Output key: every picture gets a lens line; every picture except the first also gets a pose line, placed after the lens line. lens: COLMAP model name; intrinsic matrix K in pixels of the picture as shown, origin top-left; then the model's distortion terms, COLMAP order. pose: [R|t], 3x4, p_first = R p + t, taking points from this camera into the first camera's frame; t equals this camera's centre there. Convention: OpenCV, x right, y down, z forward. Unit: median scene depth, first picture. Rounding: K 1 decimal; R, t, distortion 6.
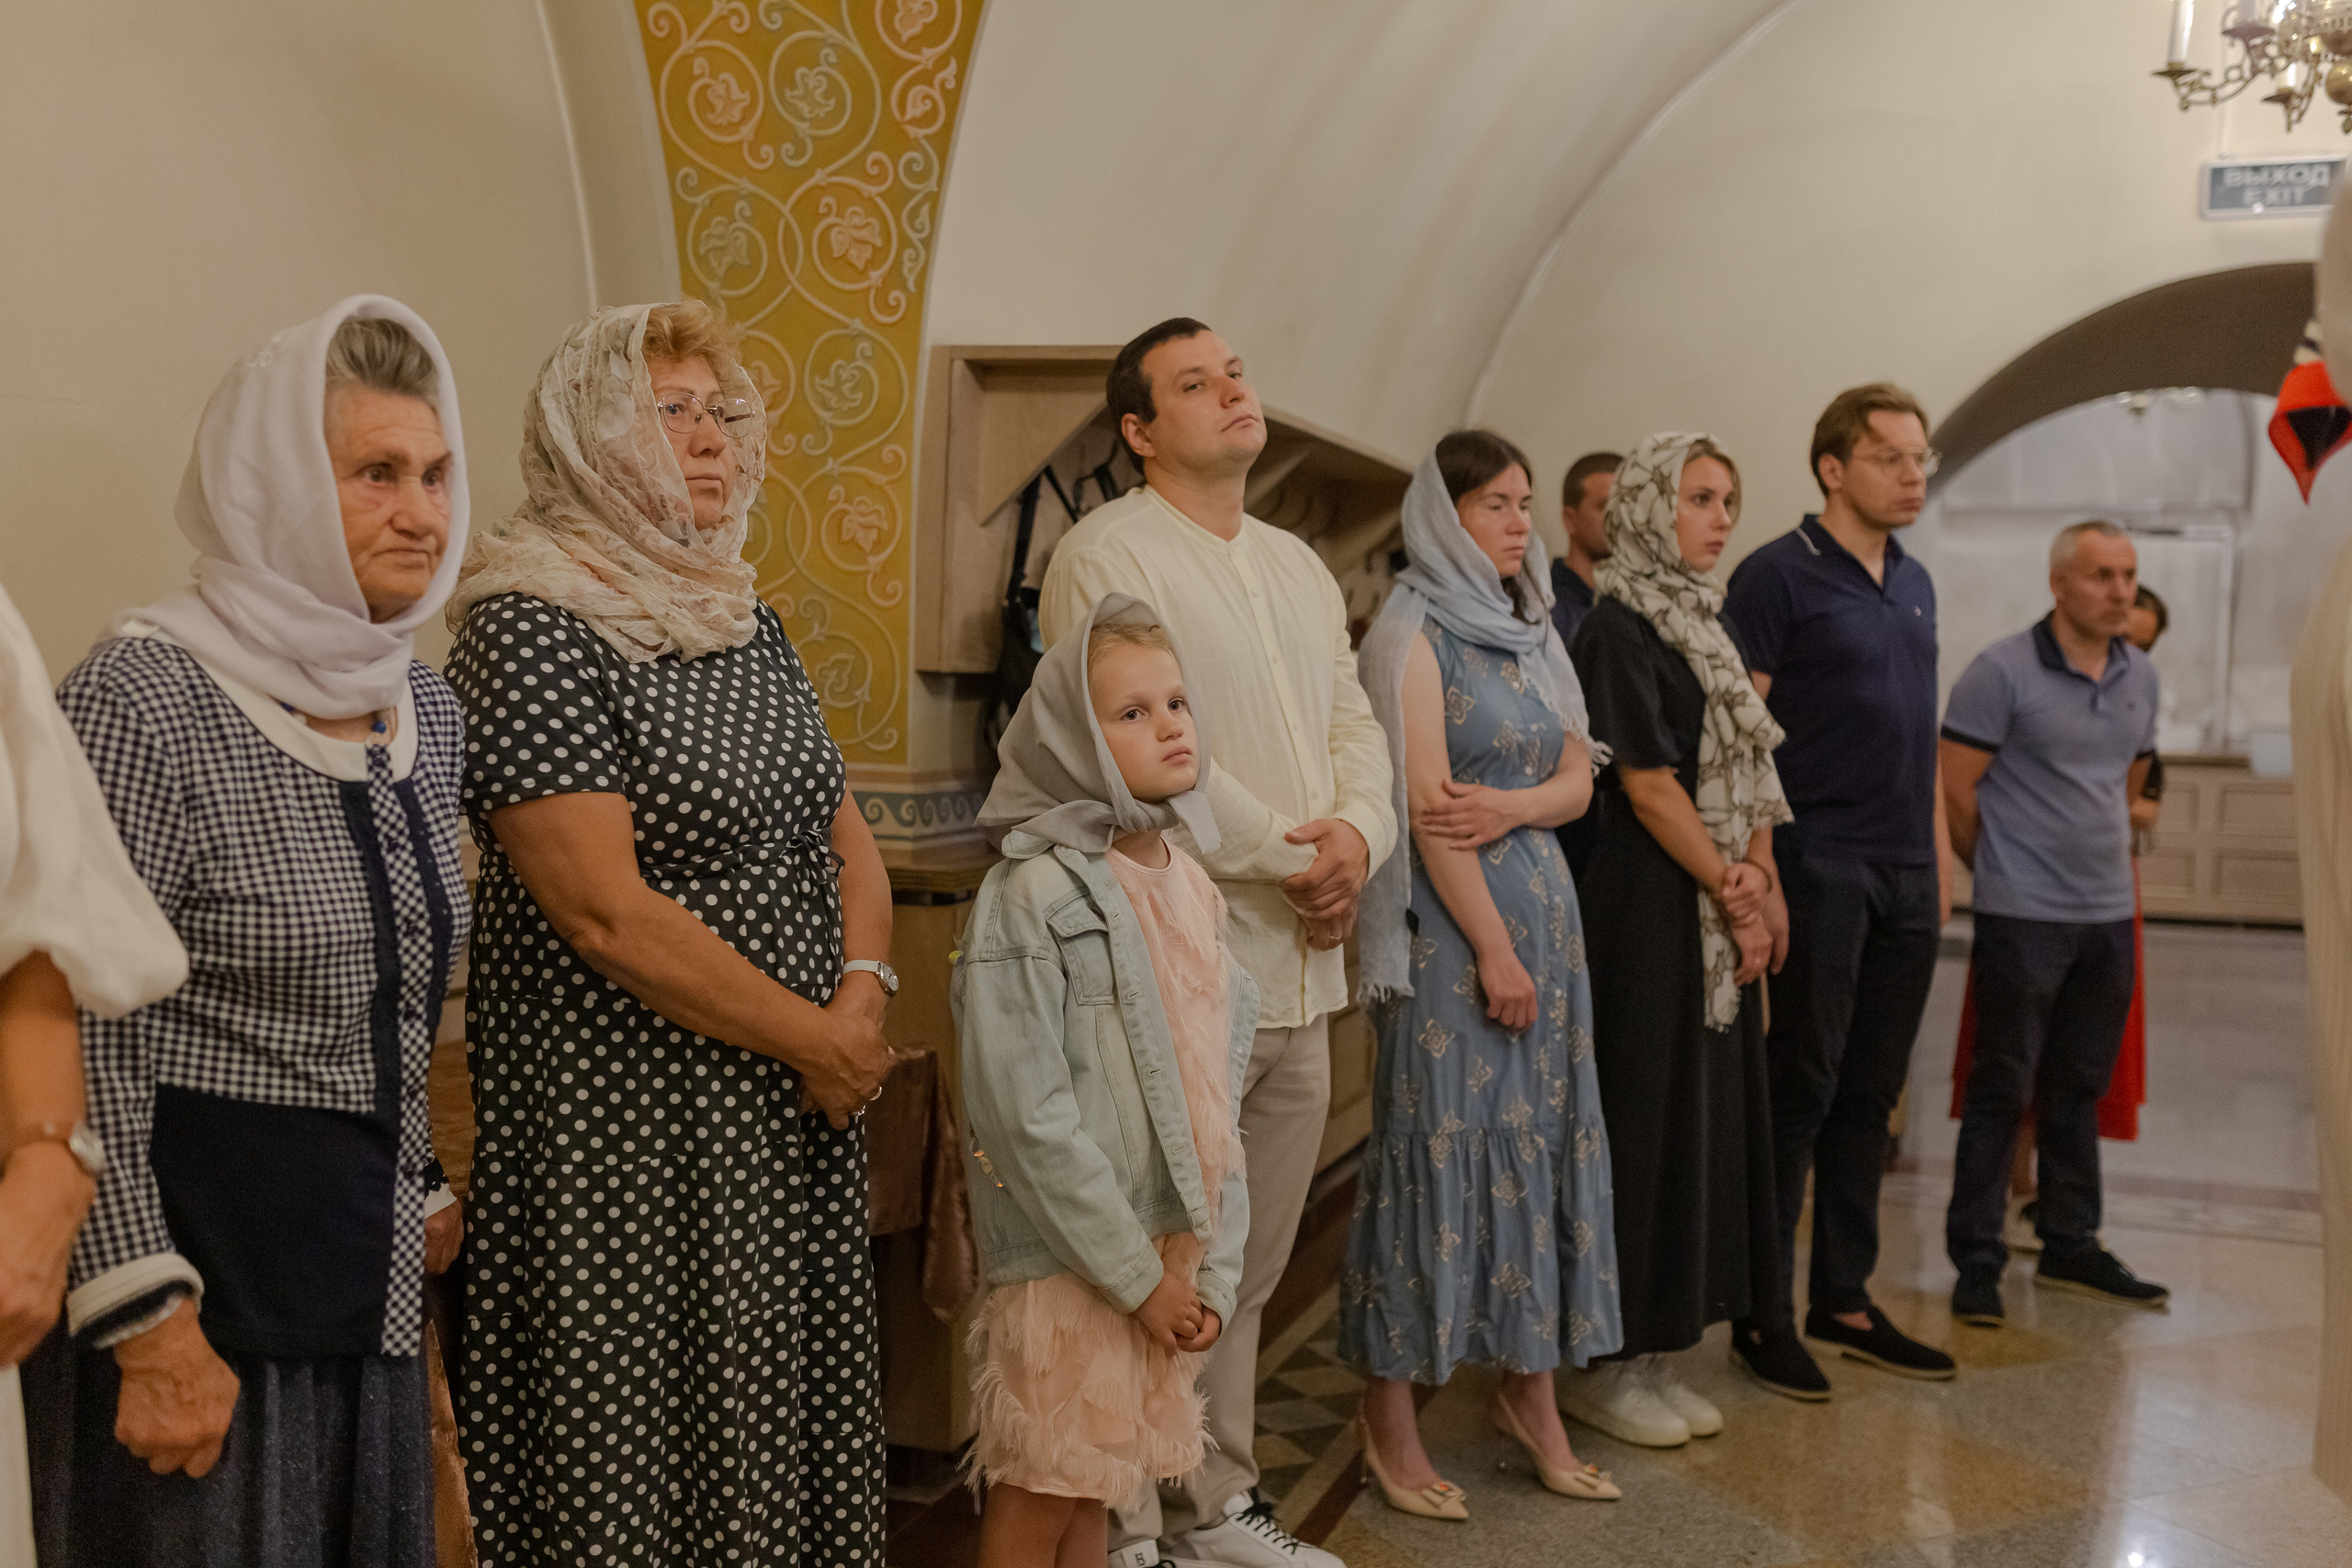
lens RADIAL K [[2367.3, 0, 1176.0], [0, 2367.3, 784.0], [0, 0, 1]] dist [0.017647, 0.000615]
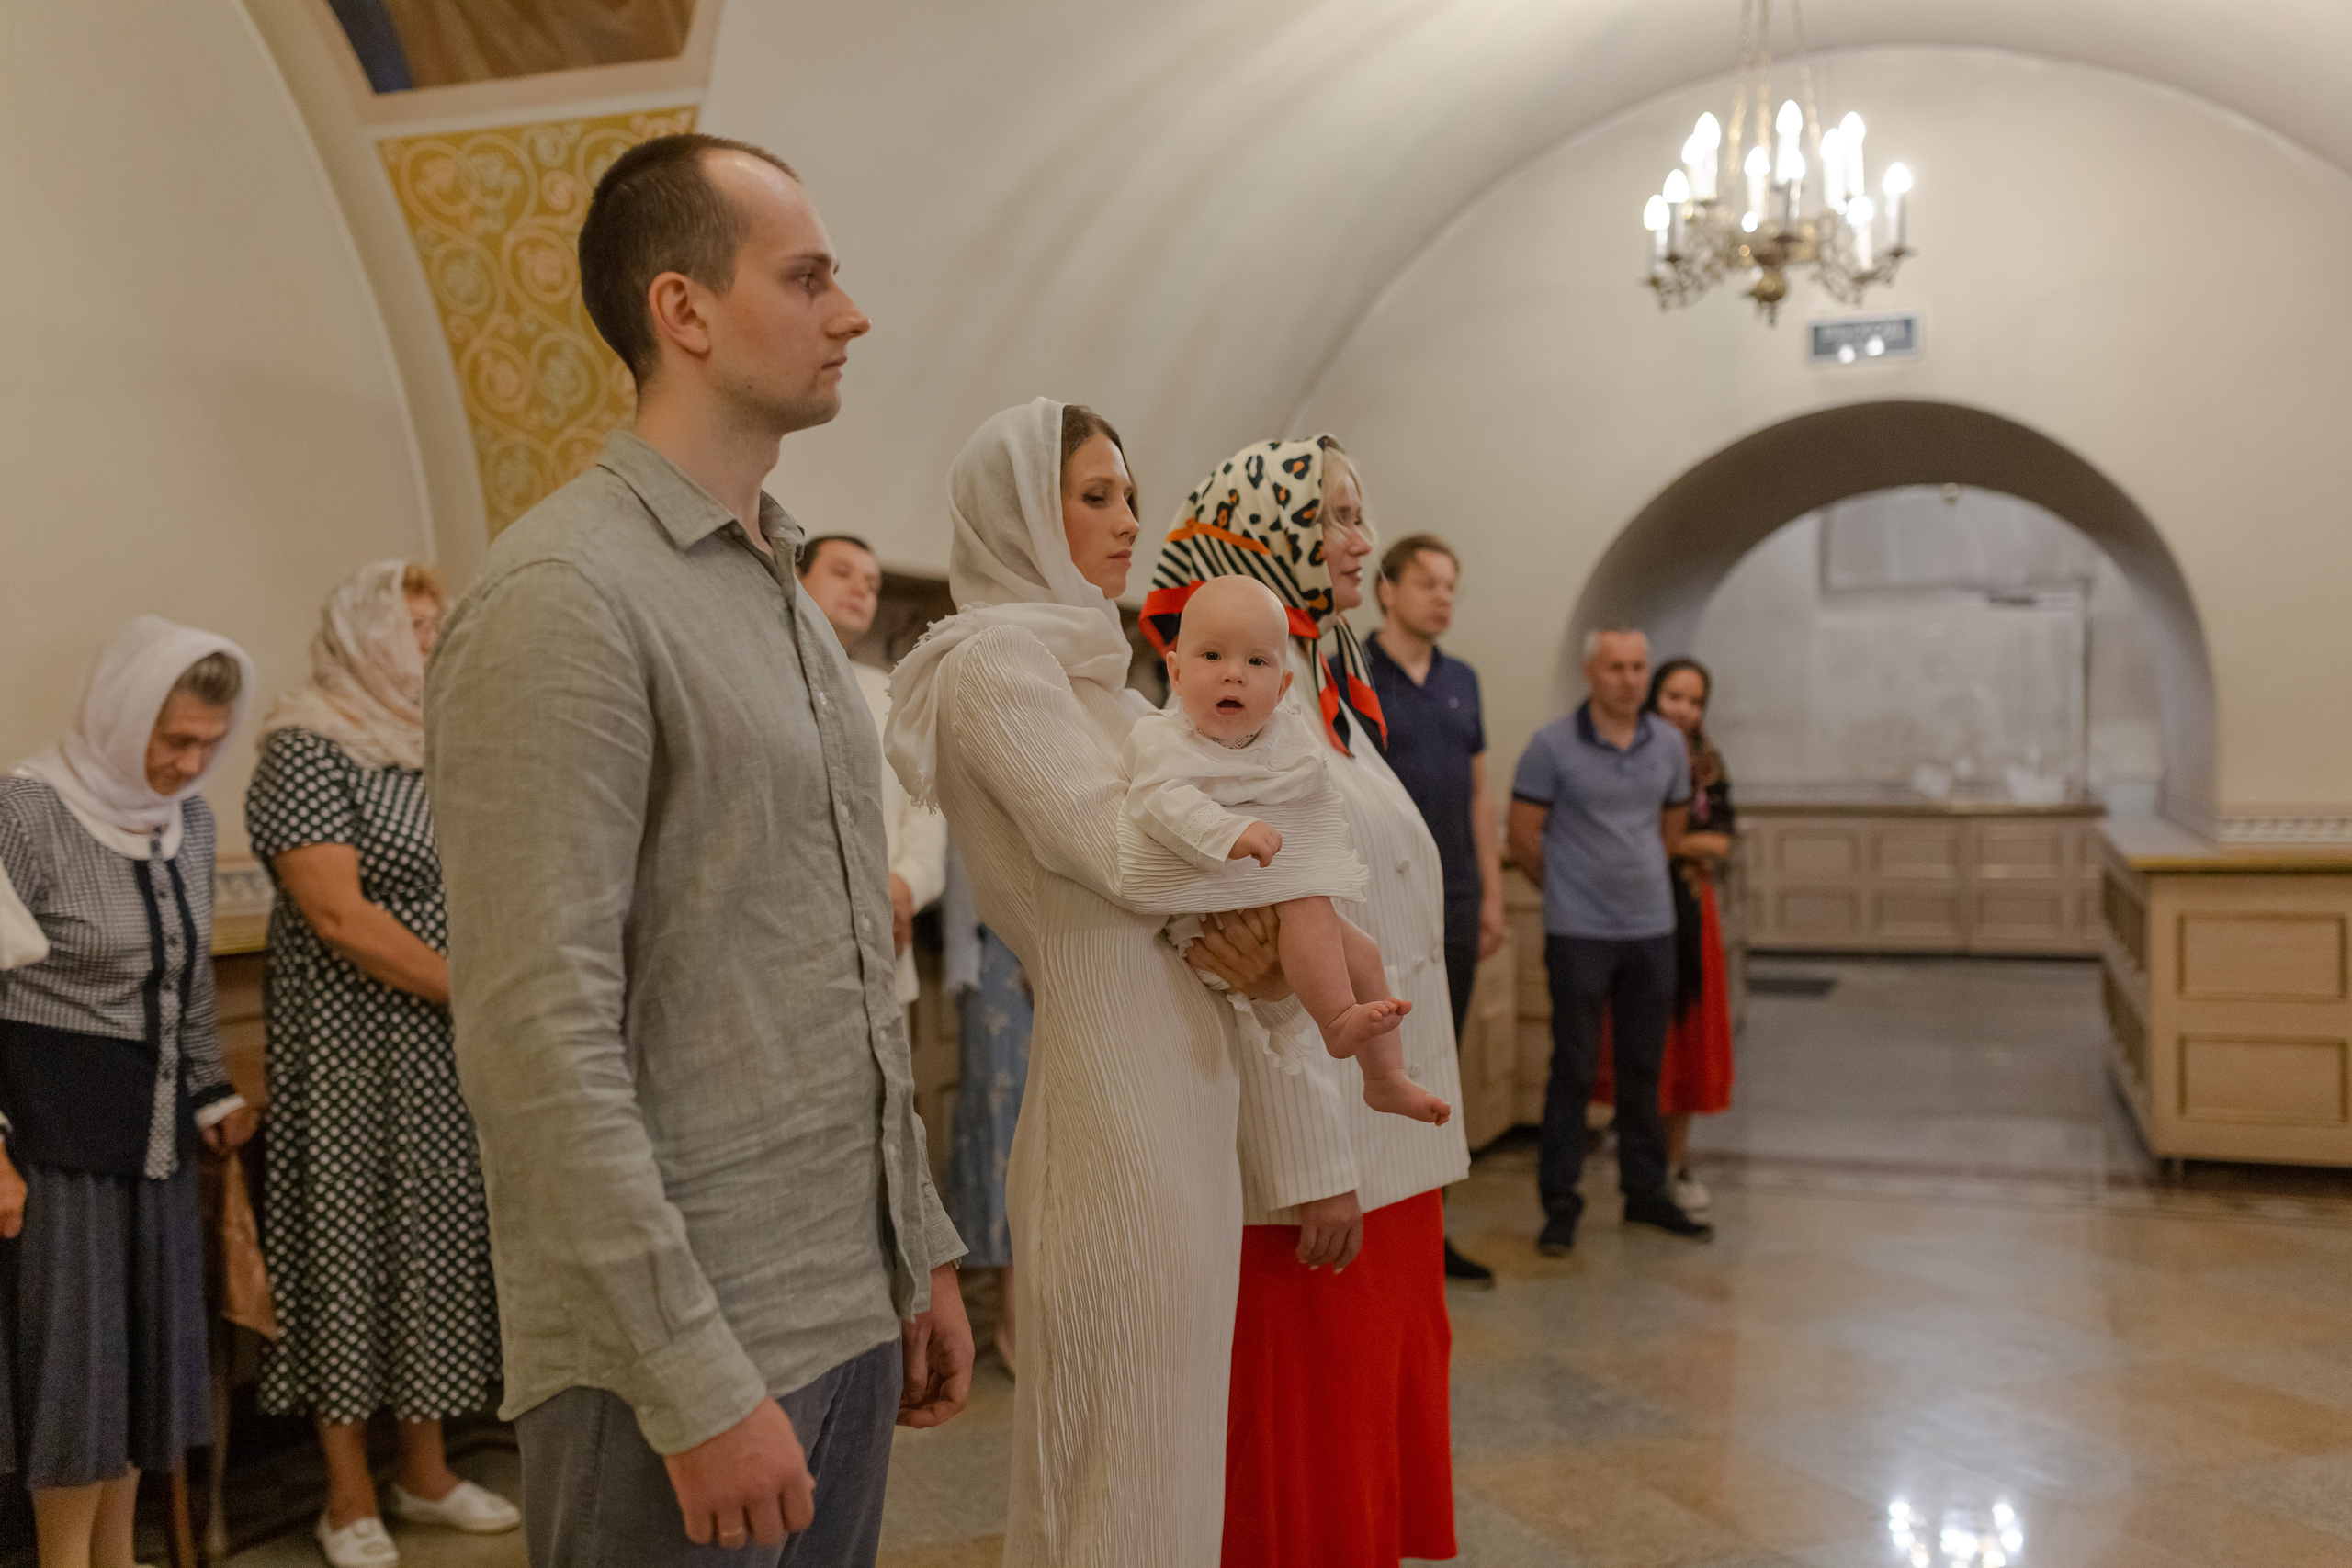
lens RADIAL K [[2506.1, 0, 1183.9], [0, 2506.1, 810.7], [0, 0, 1]] dist [0.013208, 0.143992]
pose [[0.993333, -0.020982, -0.113356, 0.402729], [0.018822, 0.999621, -0.020098, 0.017036], [0.113735, 0.017830, 0.993351, -0.499010]]
